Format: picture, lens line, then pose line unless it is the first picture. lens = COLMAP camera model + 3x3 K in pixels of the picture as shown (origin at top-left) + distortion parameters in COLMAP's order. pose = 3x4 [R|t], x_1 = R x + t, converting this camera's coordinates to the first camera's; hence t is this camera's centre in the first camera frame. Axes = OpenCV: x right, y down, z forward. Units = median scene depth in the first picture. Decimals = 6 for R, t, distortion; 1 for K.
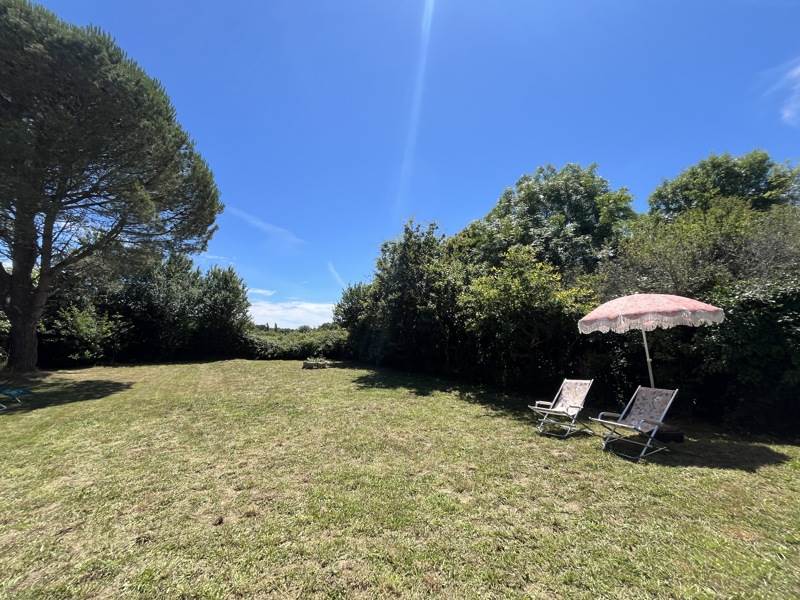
lens RADIAL K [[322.8, 0, 397.7], [0, 322.8, 300.3], [0, 0, 1]] dist [-0.000048, -0.000295]
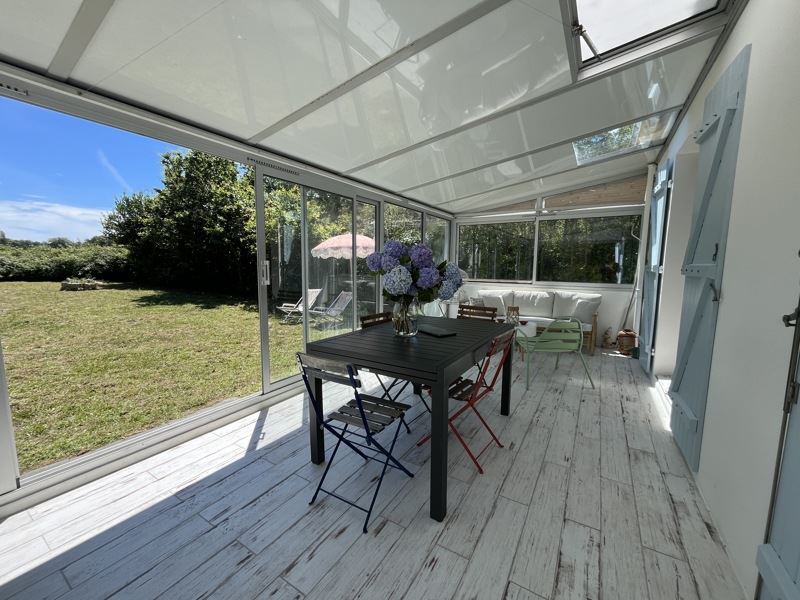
lens RADIAL K [[322.8, 0, 397.7], [0, 322.8, 300.3], [0, 0, 1]] dist [-0.000048, -0.000295]
pose [[0.866780, -0.033437, 0.497568, 0.055270], [-0.083900, 0.973750, 0.211594, -0.019729], [-0.491582, -0.225152, 0.841222, -0.172945]]
